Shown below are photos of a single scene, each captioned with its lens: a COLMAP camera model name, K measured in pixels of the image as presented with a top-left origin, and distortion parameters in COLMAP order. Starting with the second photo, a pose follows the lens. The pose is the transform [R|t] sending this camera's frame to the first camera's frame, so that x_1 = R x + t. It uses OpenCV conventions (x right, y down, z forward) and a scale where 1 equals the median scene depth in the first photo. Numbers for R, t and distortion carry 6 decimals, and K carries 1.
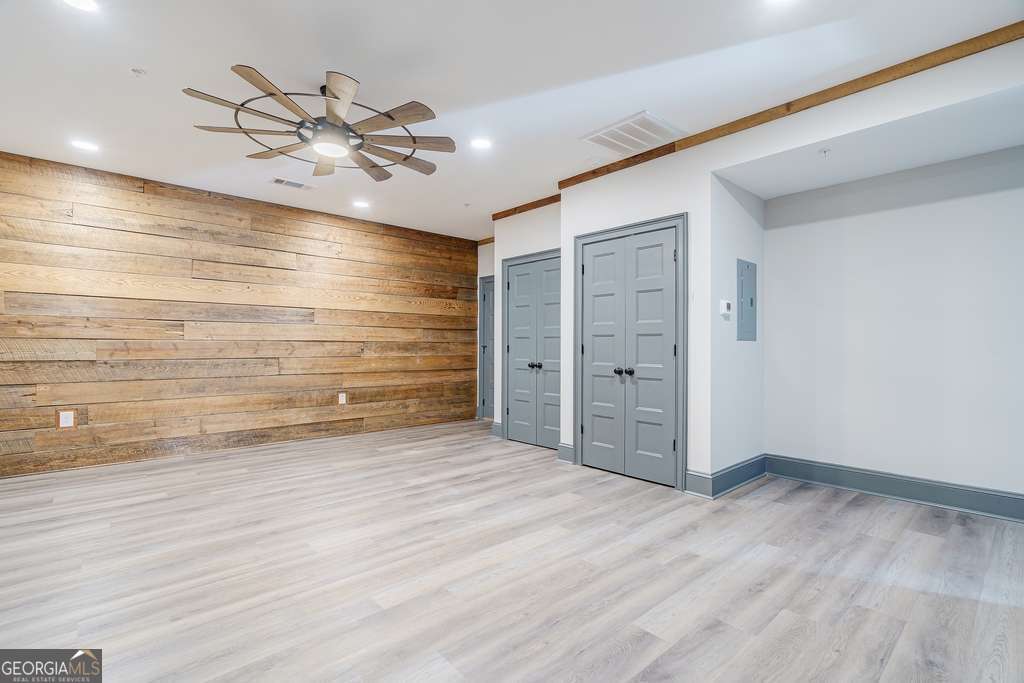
lens RADIAL K [[476.3, 0, 504.3], [0, 476.3, 337.7], [0, 0, 1]] dist [-0.002346, 0.000250]
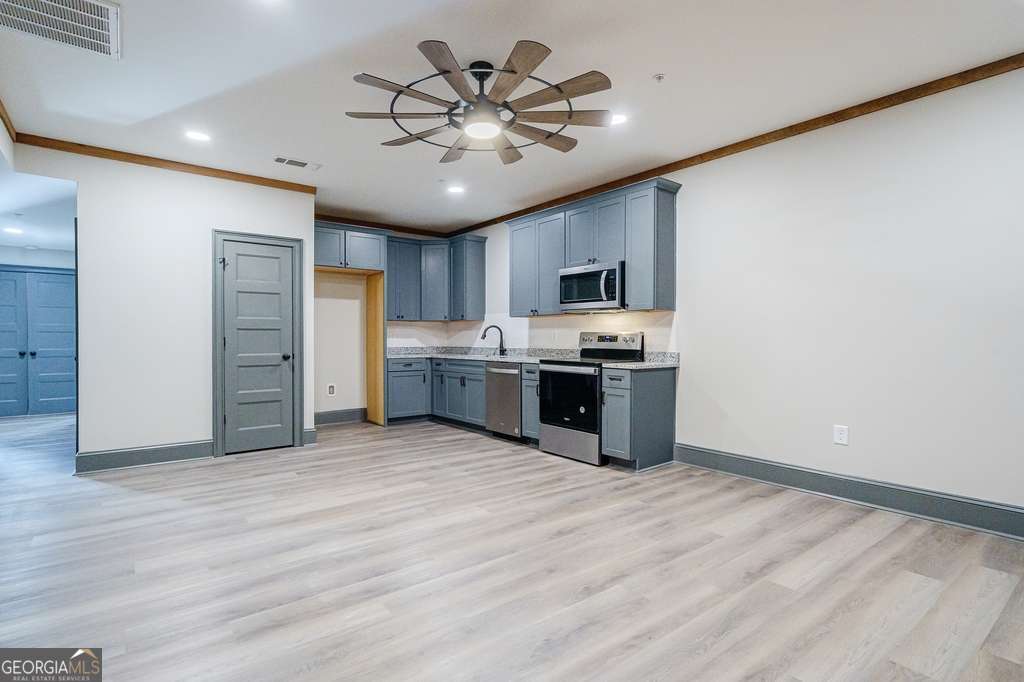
lens RADIAL K [[497.6, 0, 530.3], [0, 497.6, 337.9], [0, 0, 1]] dist [0.000890, 0.000051]
pose [[-0.999872, -0.002585, -0.015793, -0.255891], [-0.002348, 0.999885, -0.015011, 0.015991], [0.015830, -0.014972, -0.999763, 1.141450]]
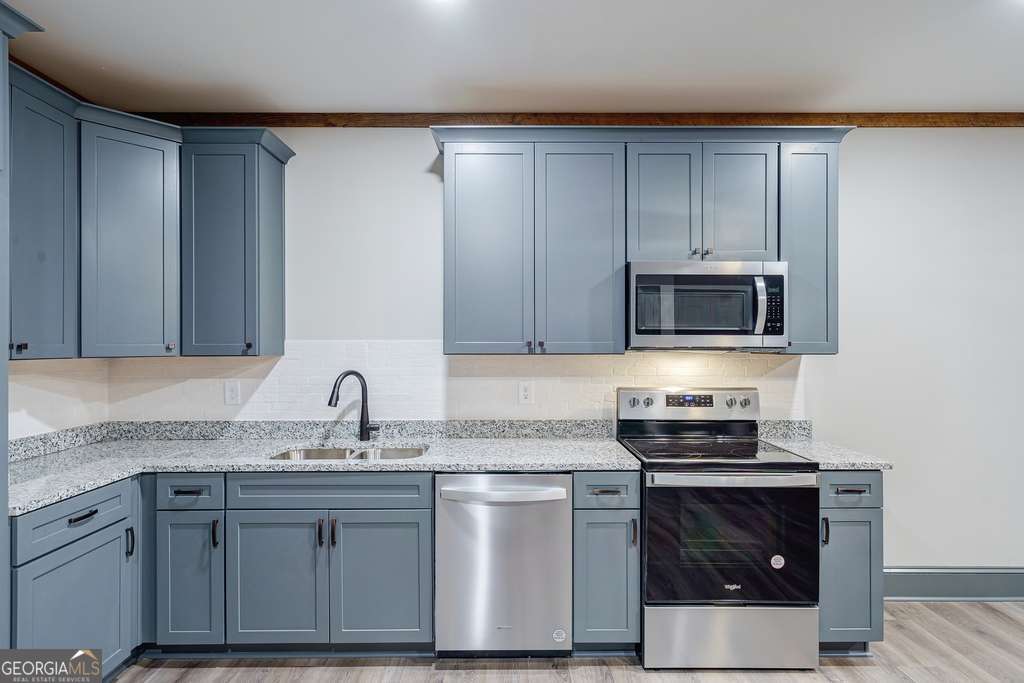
lens RADIAL K [[534.2, 0, 518.0], [0, 534.2, 344.6], [0, 0, 1]] dist [0.000089, -0.000067]
pose [[-0.634237, -0.005012, -0.773122, 0.130328], [0.008138, 0.999880, -0.013157, -0.050882], [0.773096, -0.014636, -0.634121, 0.383259]]
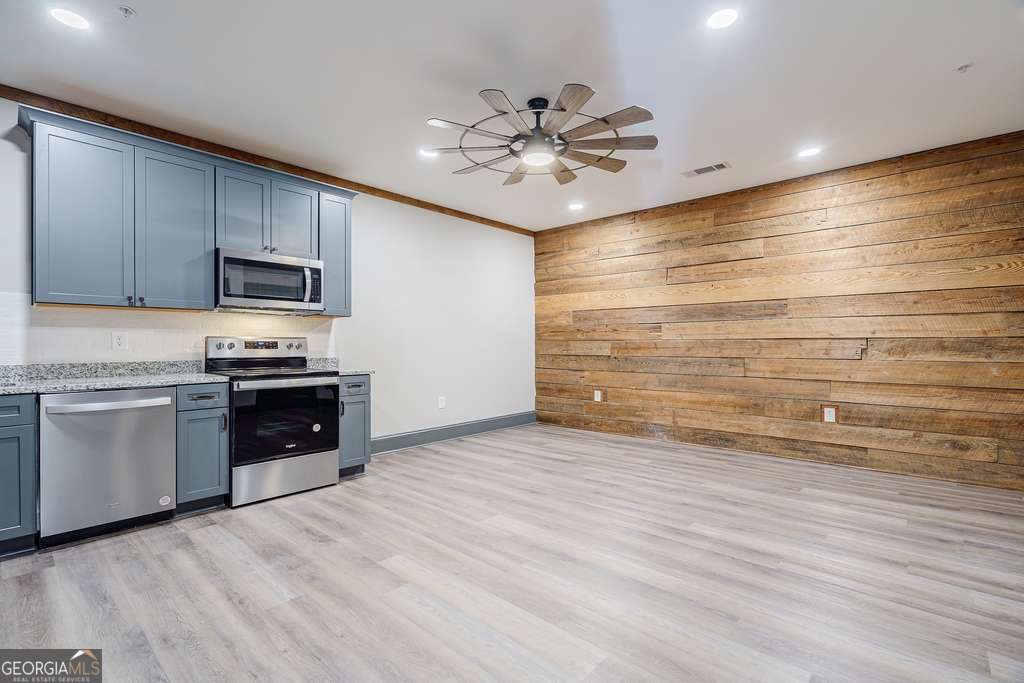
lens RADIAL K [[457.6, 0, 501.1], [0, 457.6, 339.6], [0, 0, 1]] dist [0.026576, -0.008946]
pose [[0.123249, -0.015199, -0.992259, 0.364296], [0.018666, 0.999741, -0.012995, 0.010605], [0.992200, -0.016919, 0.123501, 0.456420]]
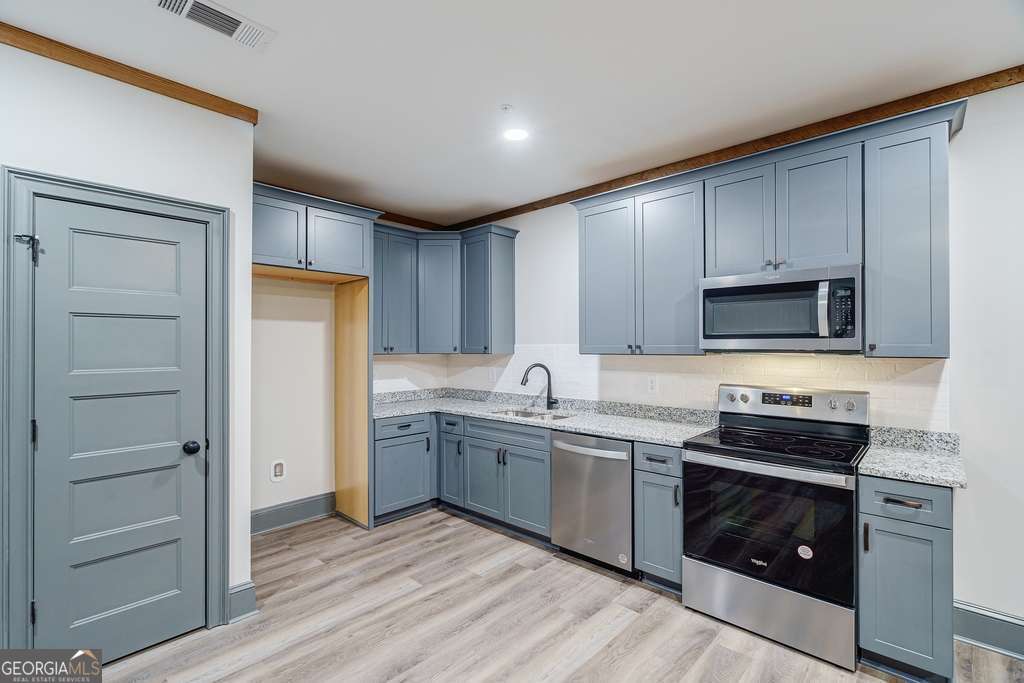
lens RADIAL K [[465.9, 0, 510.0], [0, 465.9, 344.3], [0, 0, 1]] dist [-0.001931, 0.000292]
pose [[-0.992332, -0.004542, -0.123518, -0.044960], [-0.001922, 0.999771, -0.021319, -0.048404], [0.123586, -0.020918, -0.992113, 0.650178]]
